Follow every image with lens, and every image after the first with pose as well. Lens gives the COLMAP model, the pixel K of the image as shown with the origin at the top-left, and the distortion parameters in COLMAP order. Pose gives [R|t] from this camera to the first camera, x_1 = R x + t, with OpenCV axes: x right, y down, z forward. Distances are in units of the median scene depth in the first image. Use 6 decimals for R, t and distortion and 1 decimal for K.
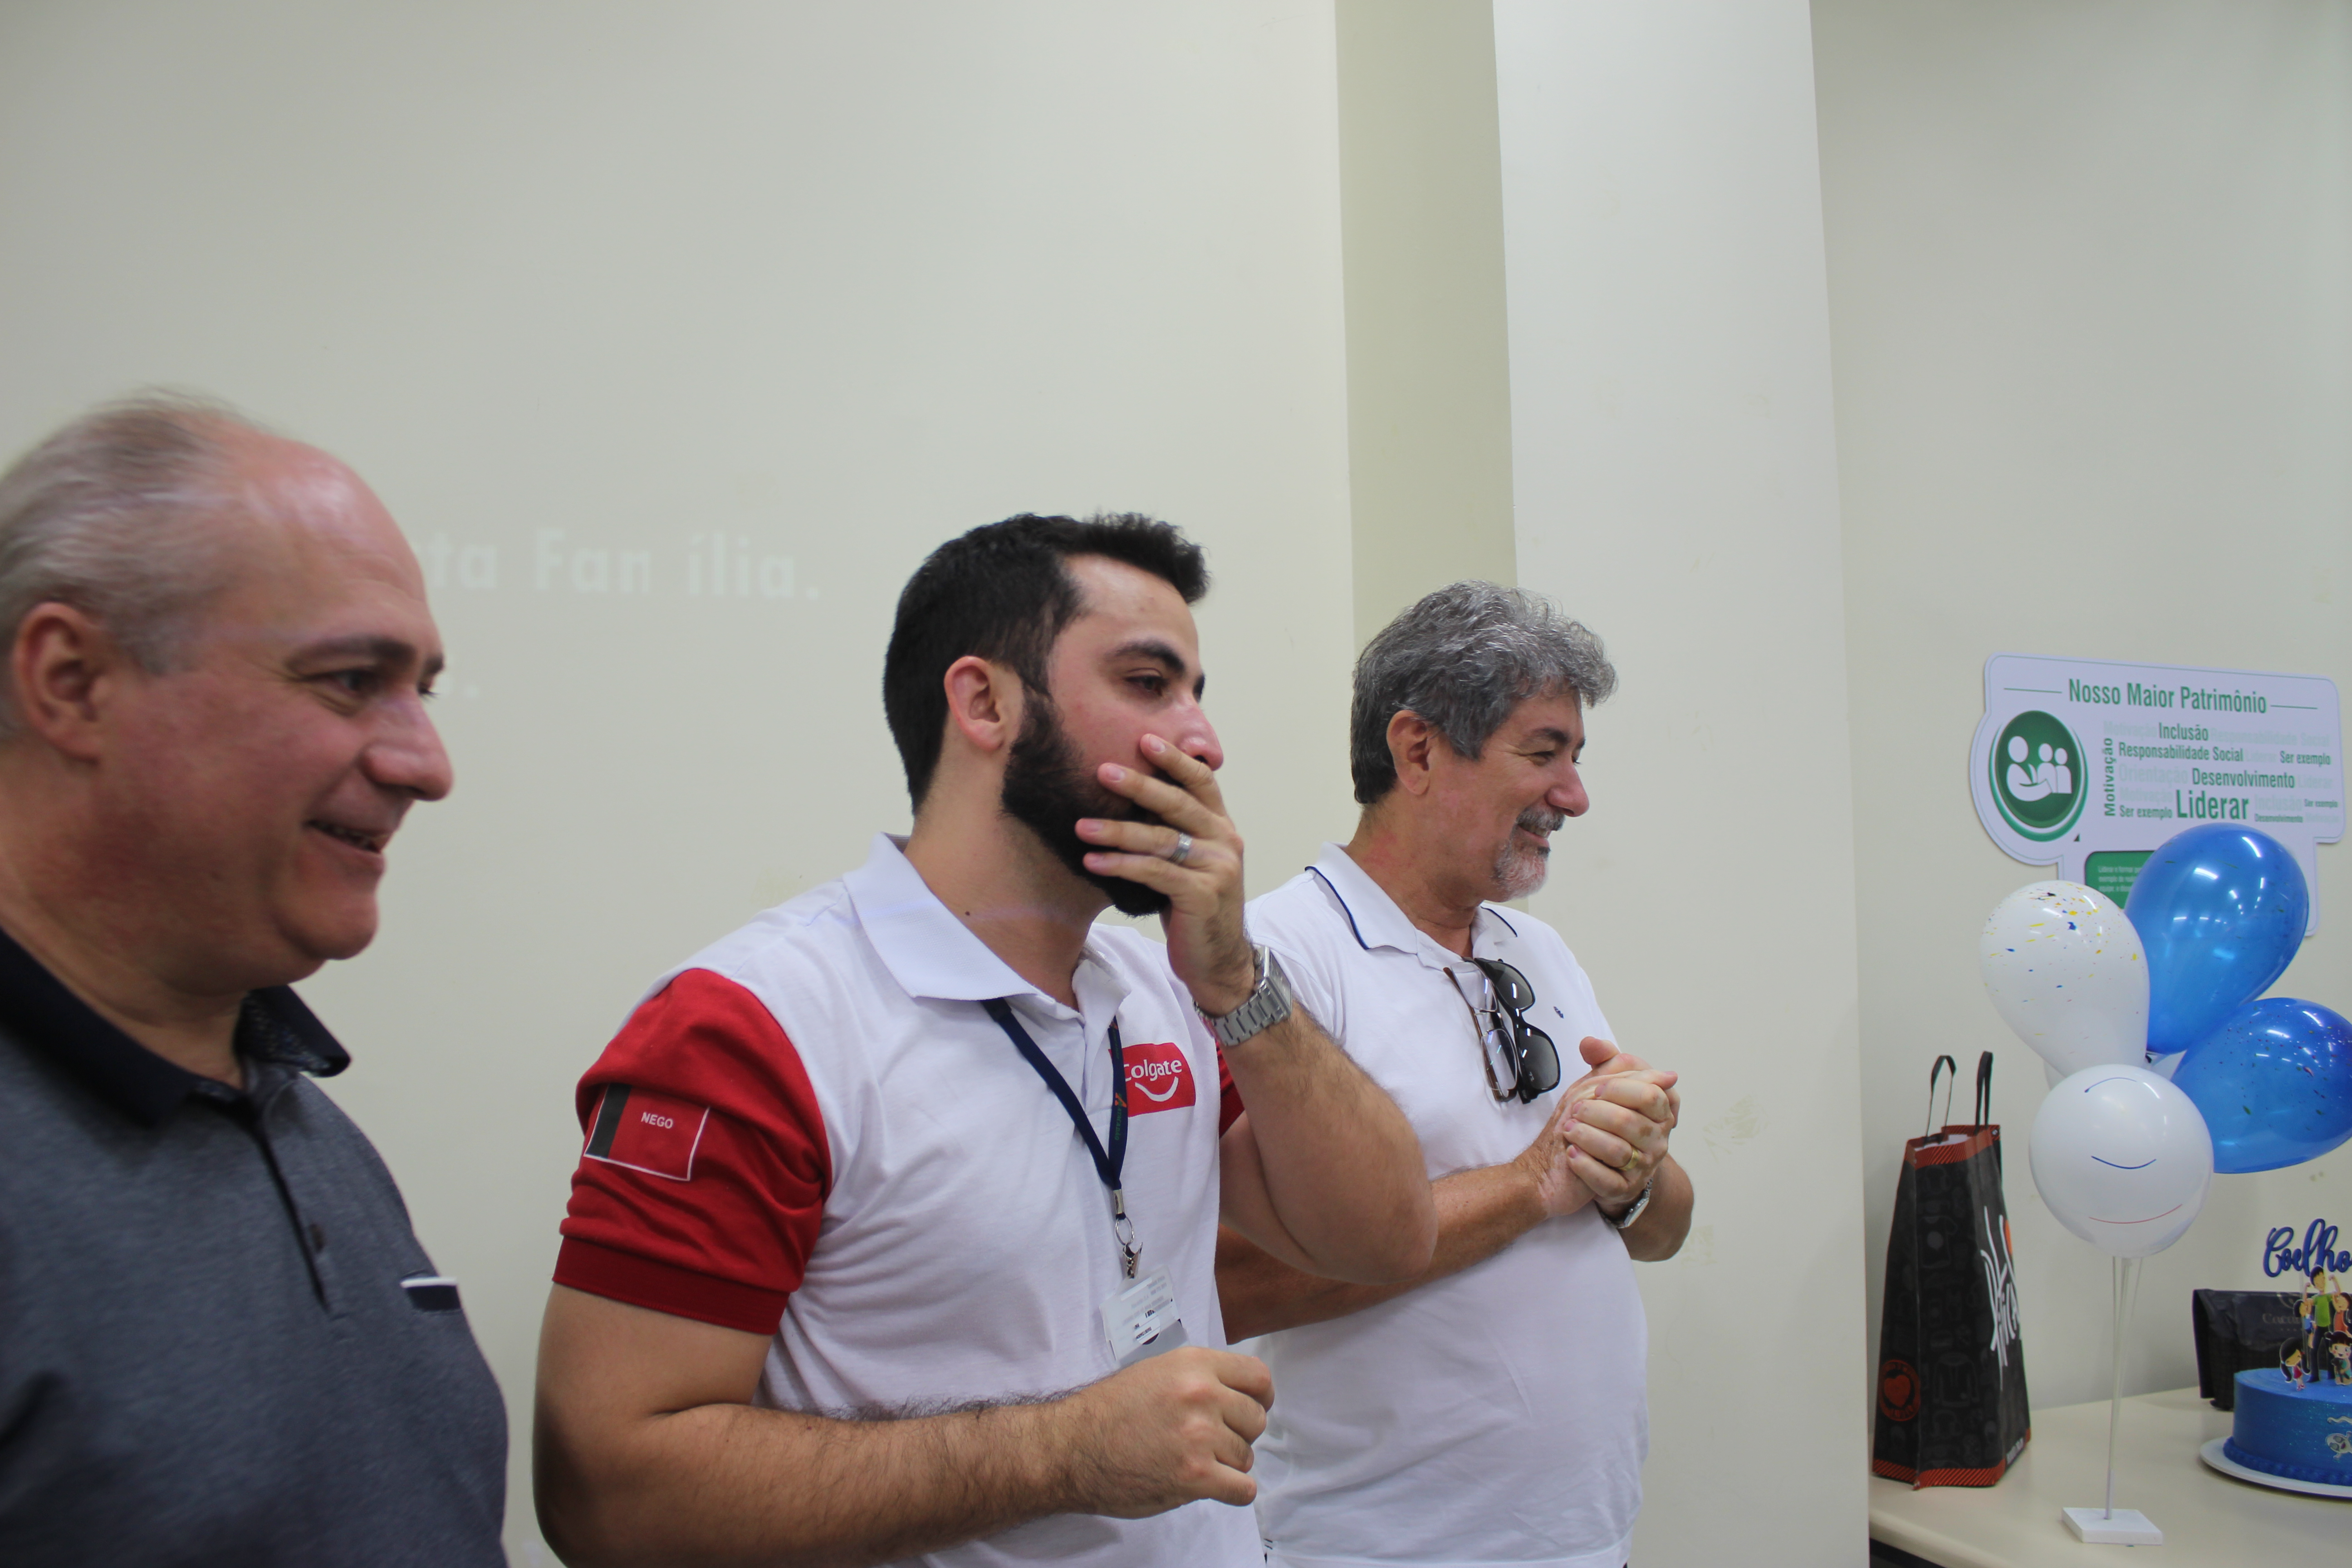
lens RADIAL K [[1958.5, 0, 1181.5], [0, 1958.5, 791.5], [0, 0, 1]] dist [-0.045878, 0.063345]
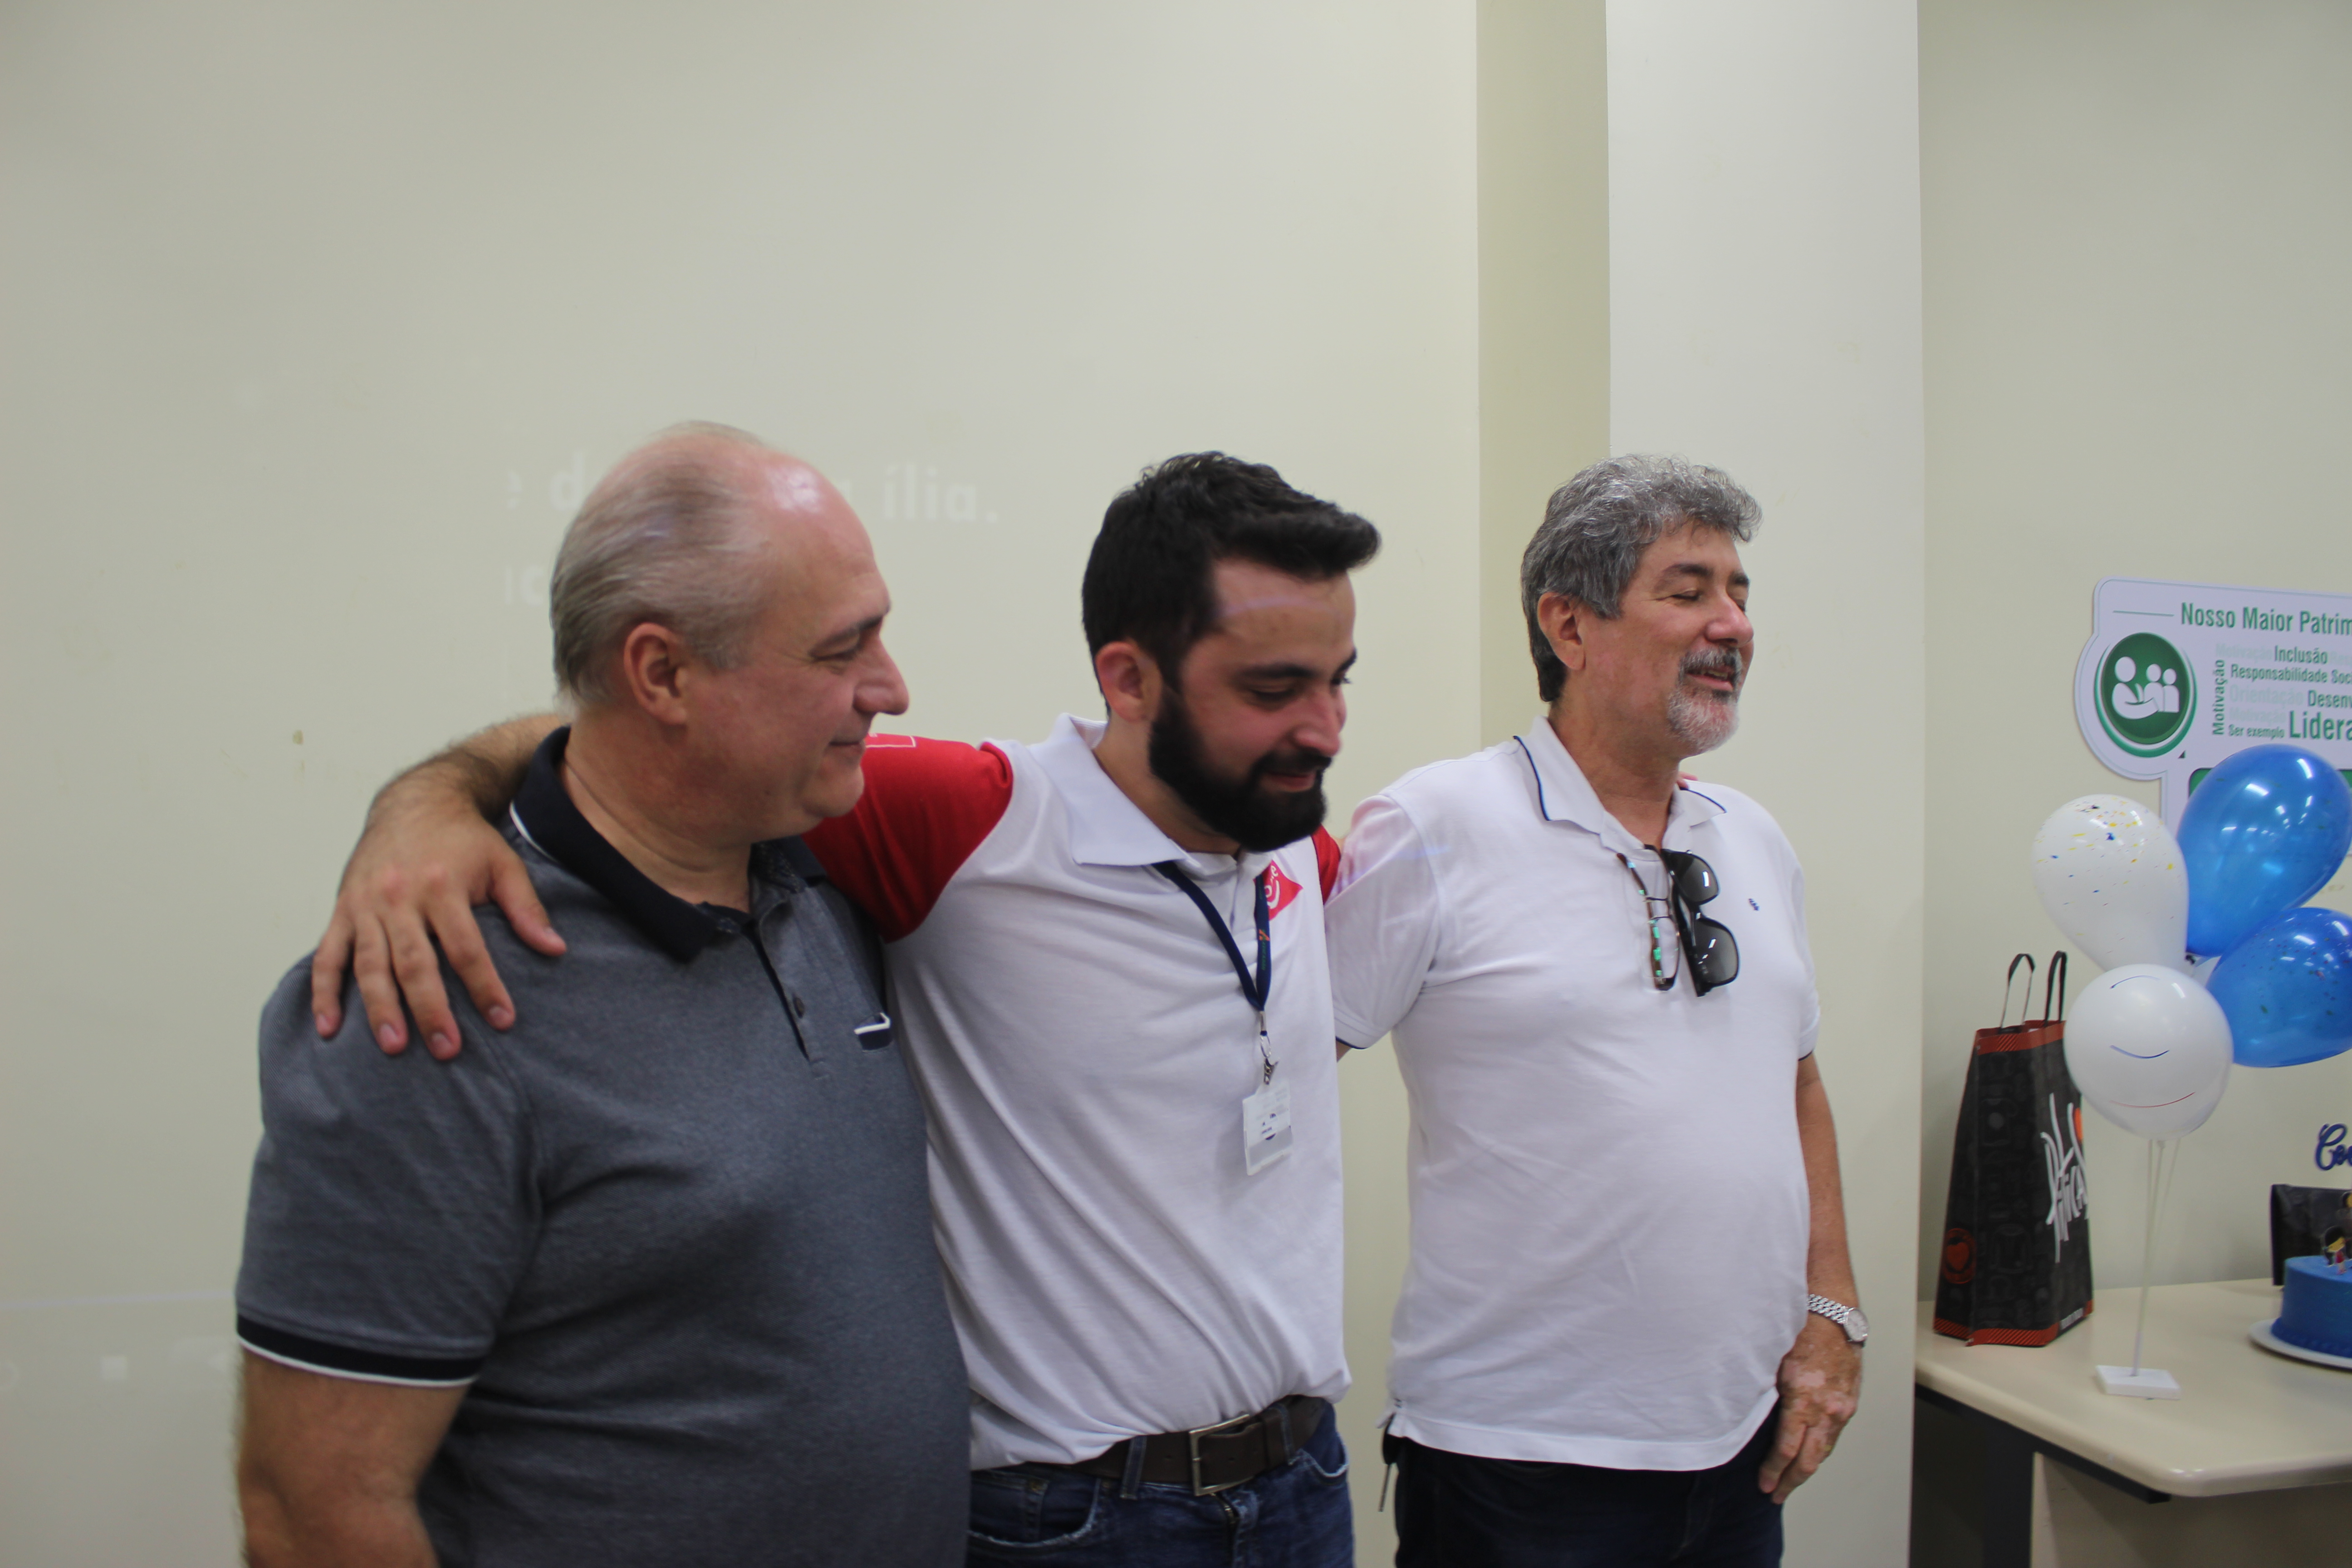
lens RADIAL K [[1958.5, 0, 1160.9], [0, 1958.5, 779.0], [0, 0, 1]] dist [-0.045878, 0.063345]
pose [[0.992189, 0.025131, -0.122185, 0.048763], [-0.019024, 0.998523, 0.050895, -0.006944], [0.123283, -0.048173, 0.991202, -0.121580]]
